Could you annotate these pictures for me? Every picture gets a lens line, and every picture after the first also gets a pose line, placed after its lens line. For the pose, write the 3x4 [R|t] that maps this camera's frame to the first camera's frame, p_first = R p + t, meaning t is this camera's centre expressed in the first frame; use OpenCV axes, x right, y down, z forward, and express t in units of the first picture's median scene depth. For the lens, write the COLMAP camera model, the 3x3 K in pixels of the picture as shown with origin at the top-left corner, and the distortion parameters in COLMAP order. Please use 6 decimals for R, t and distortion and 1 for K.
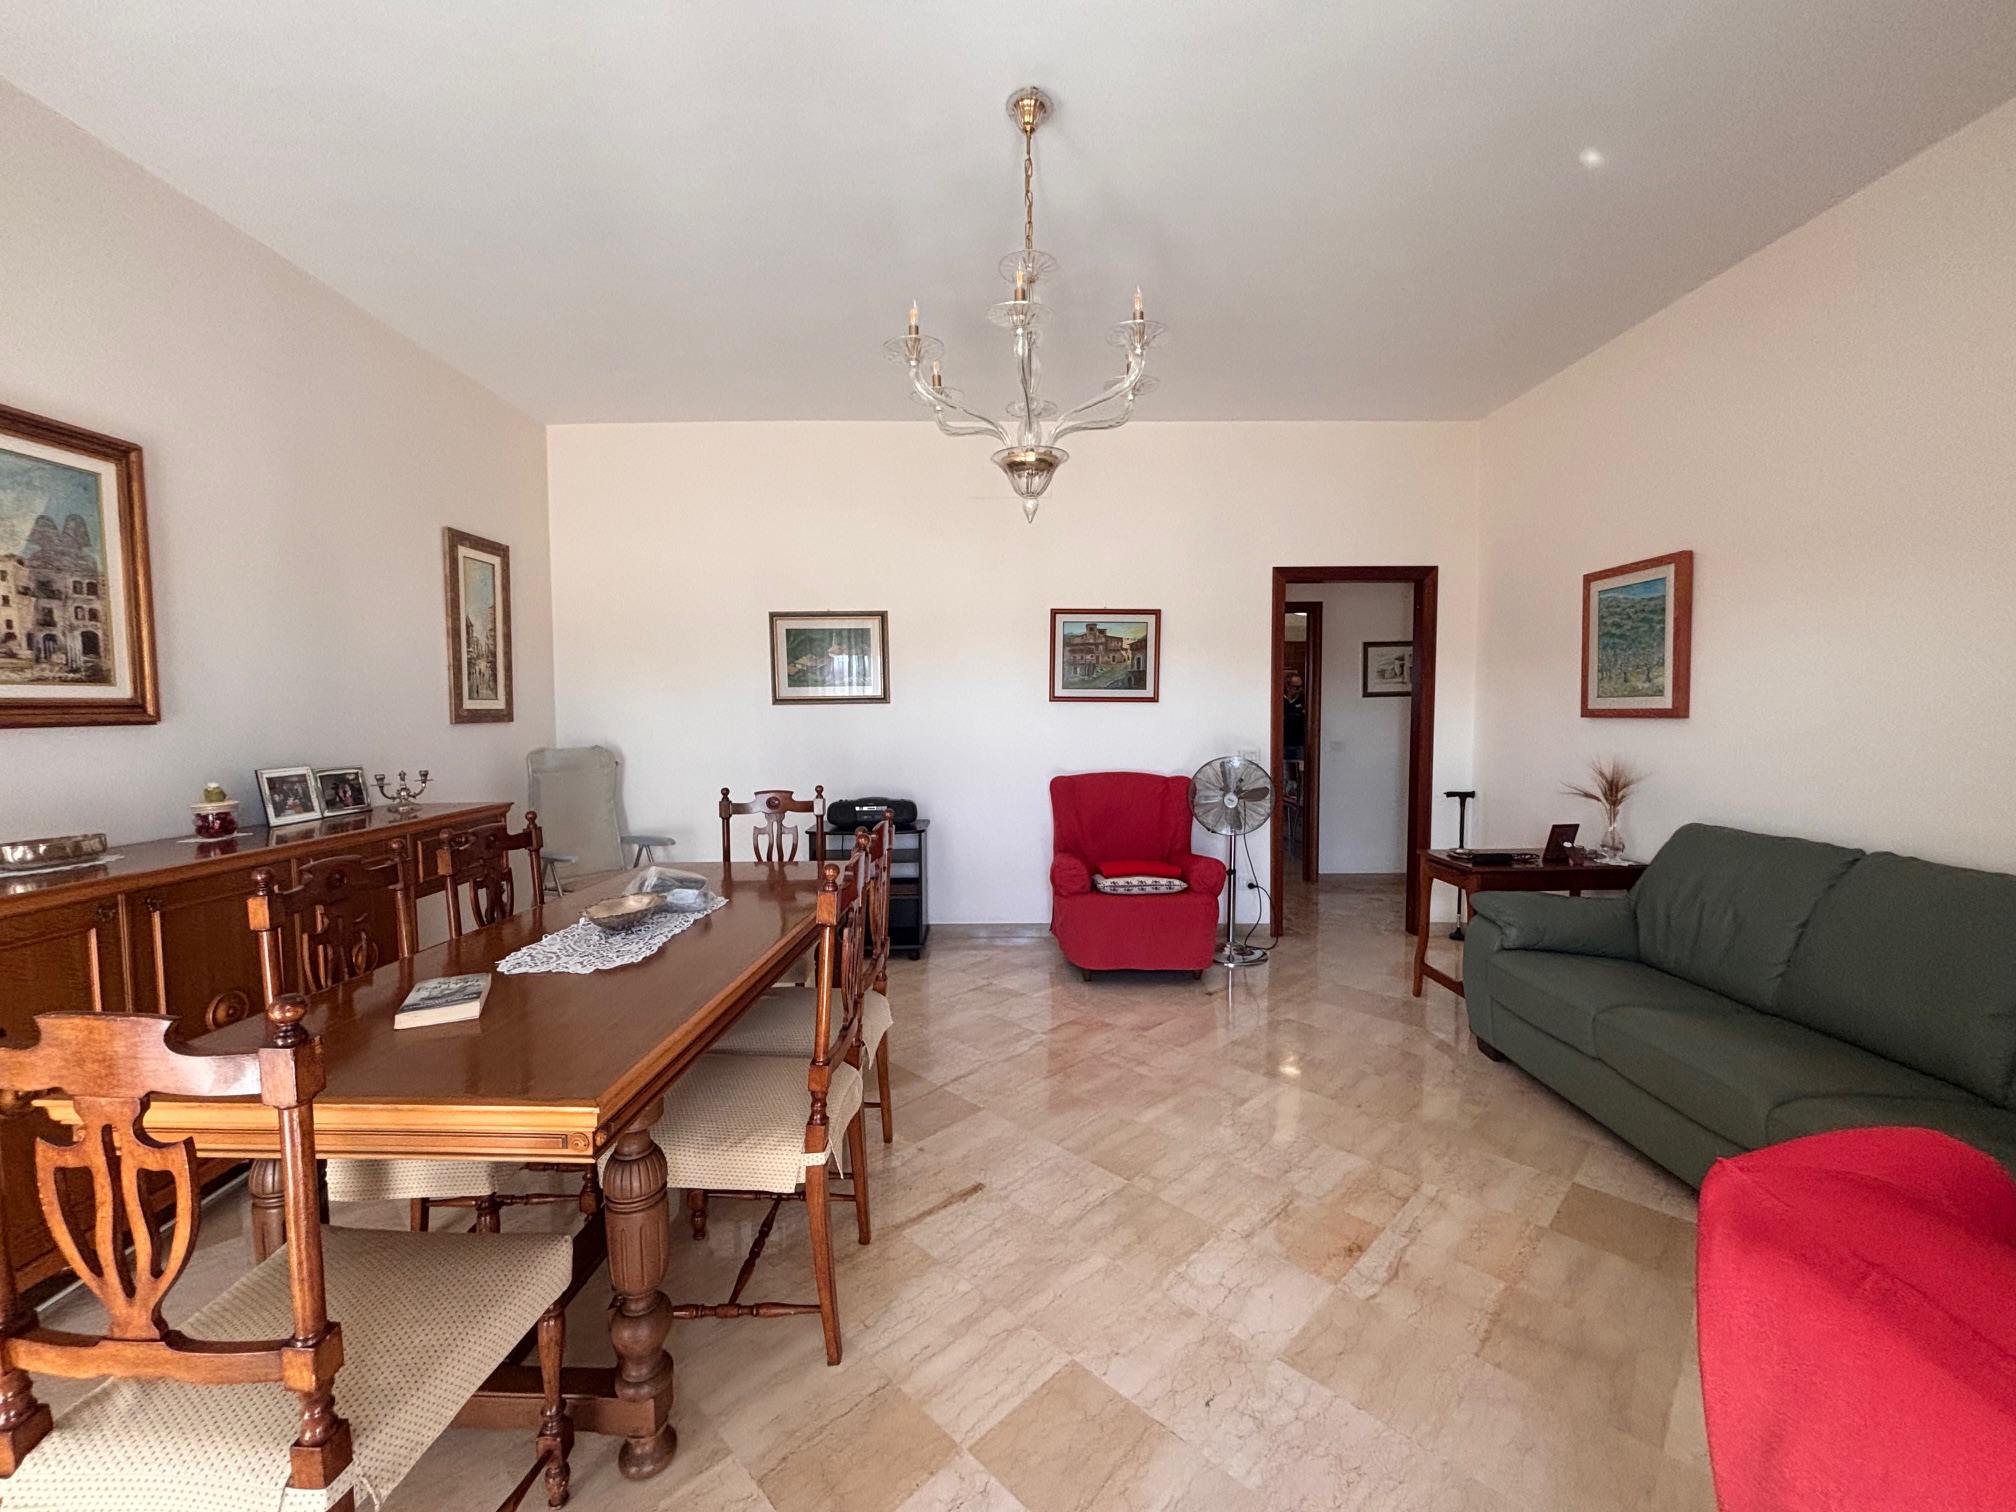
lens RADIAL K [[811.2, 0, 1002.7], [0, 811.2, 762.1], [0, 0, 1]] dist [-0.002442, 0.000116]
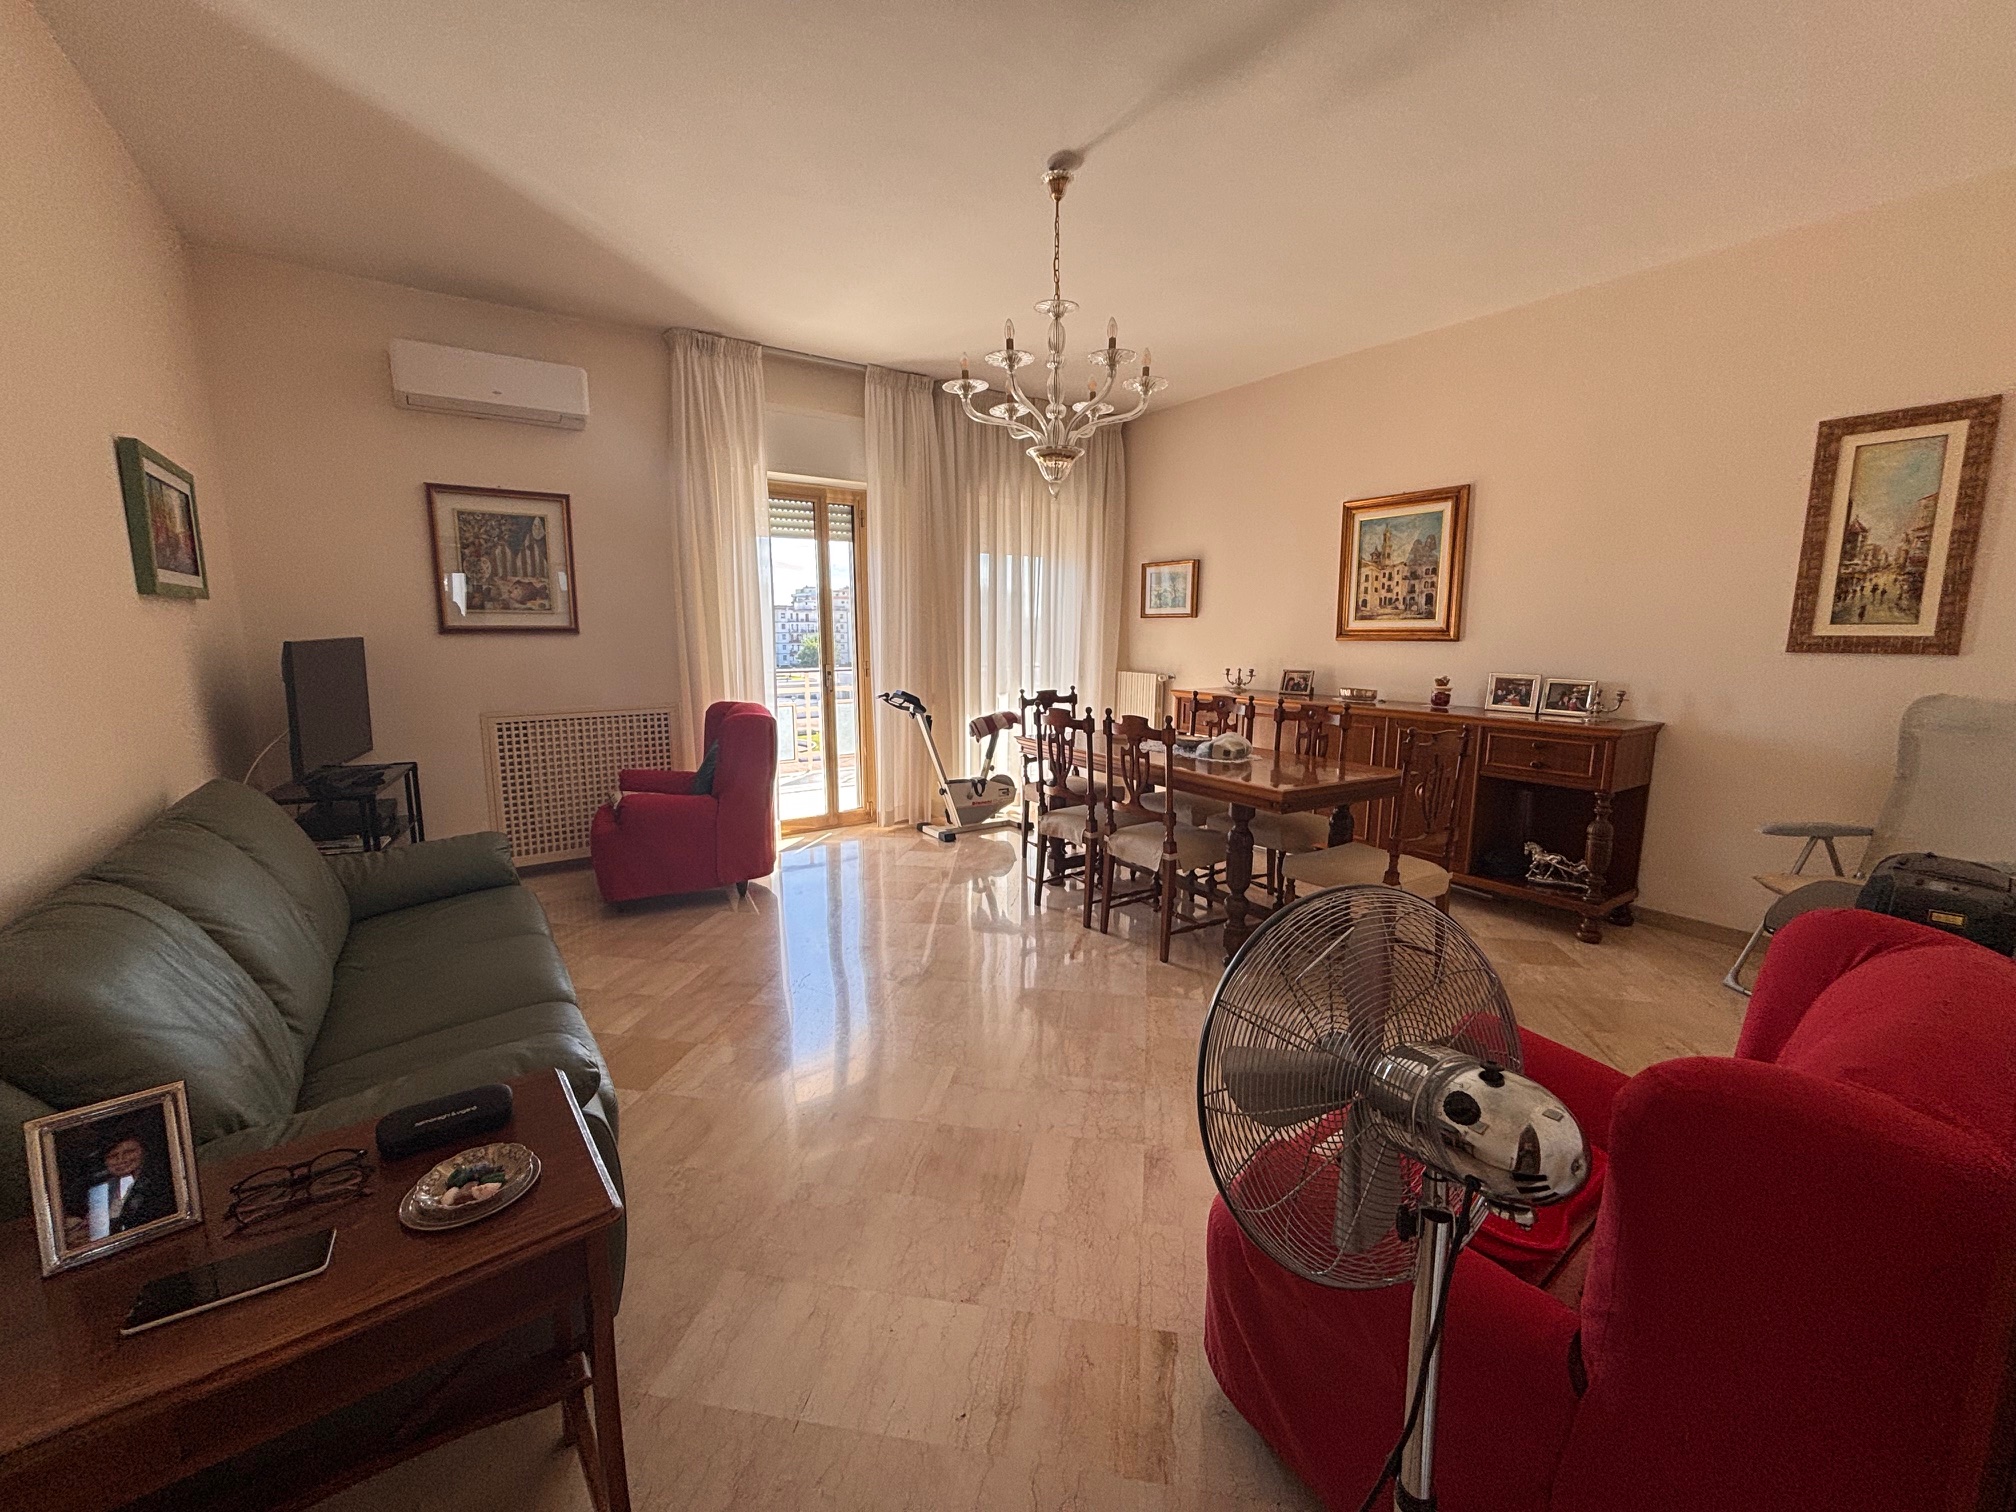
lens RADIAL K [[811.2, 0, 1002.7], [0, 811.2, 762.1], [0, 0, 1]] dist [-0.002442, 0.000116]
pose [[-0.806301, 0.095240, -0.583788, 0.920036], [-0.039892, 0.975950, 0.214314, -0.142687], [0.590159, 0.196090, -0.783110, 2.029892]]
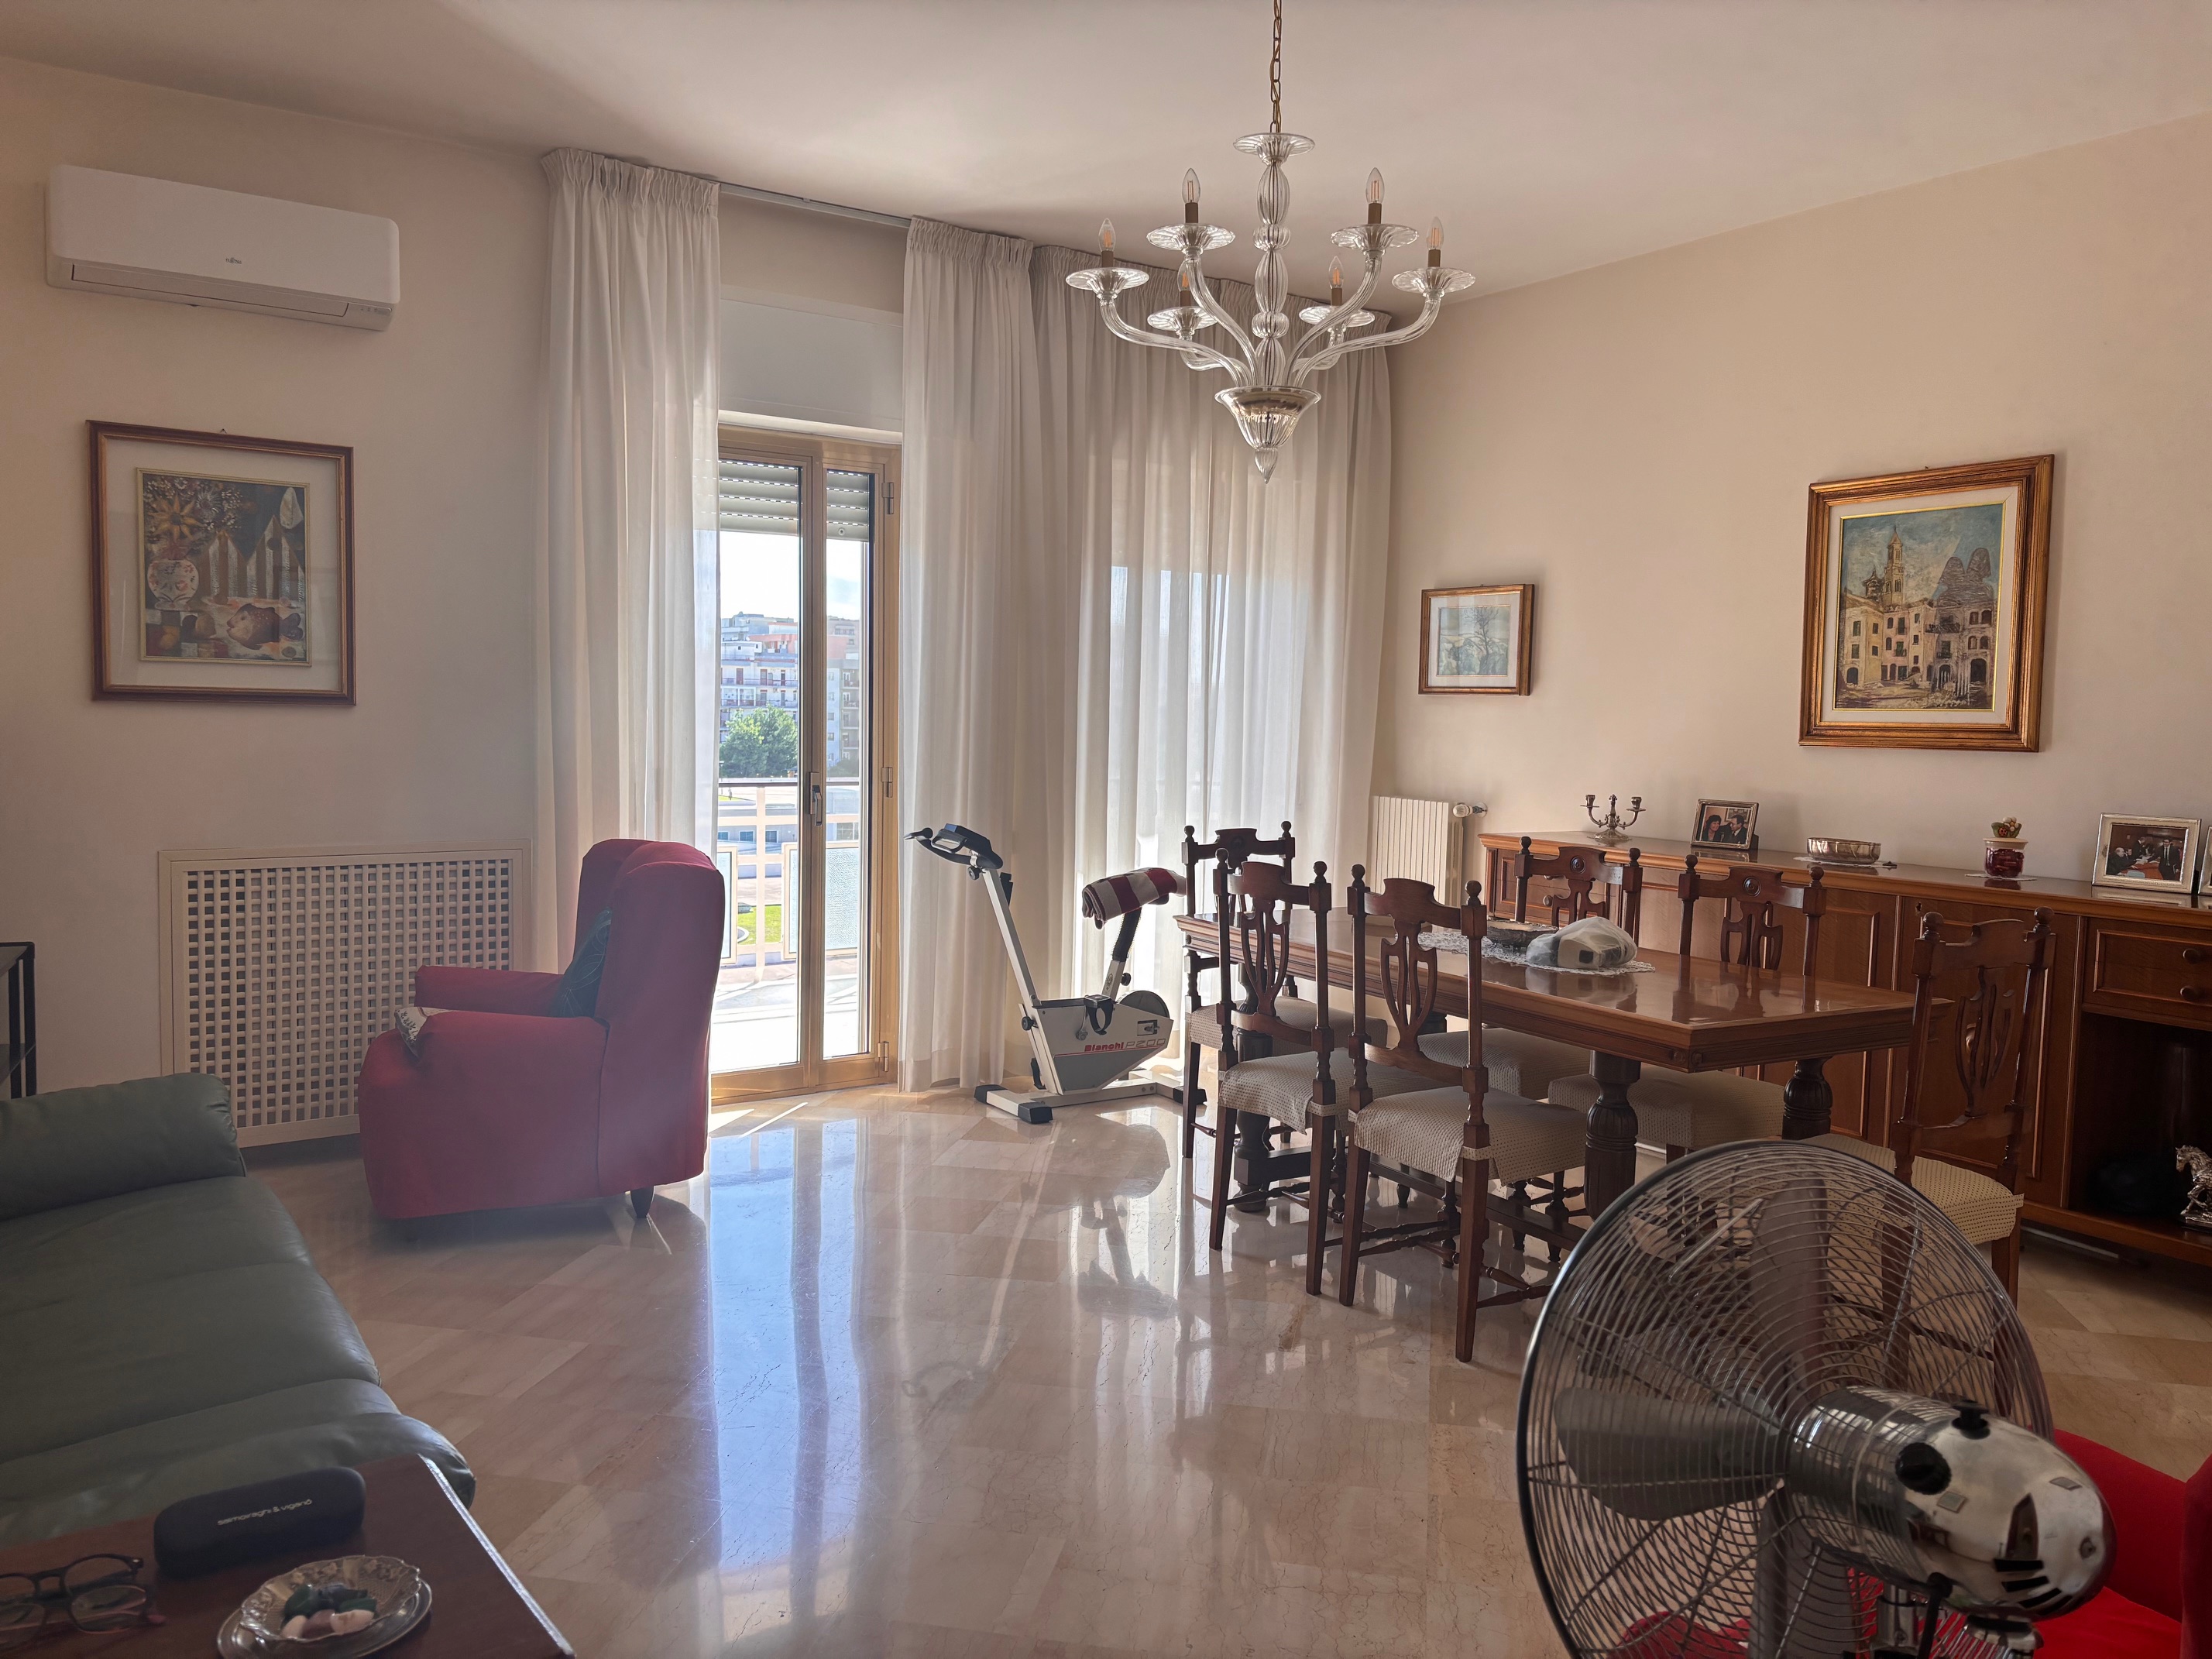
lens RADIAL K [[1643.6, 0, 1106.0], [0, 1643.6, 829.5], [0, 0, 1]] dist [0.008838, 0.002420]
pose [[-0.817971, 0.027020, -0.574625, 1.001464], [-0.057679, 0.990010, 0.128657, -0.153257], [0.572361, 0.138382, -0.808241, 2.102783]]
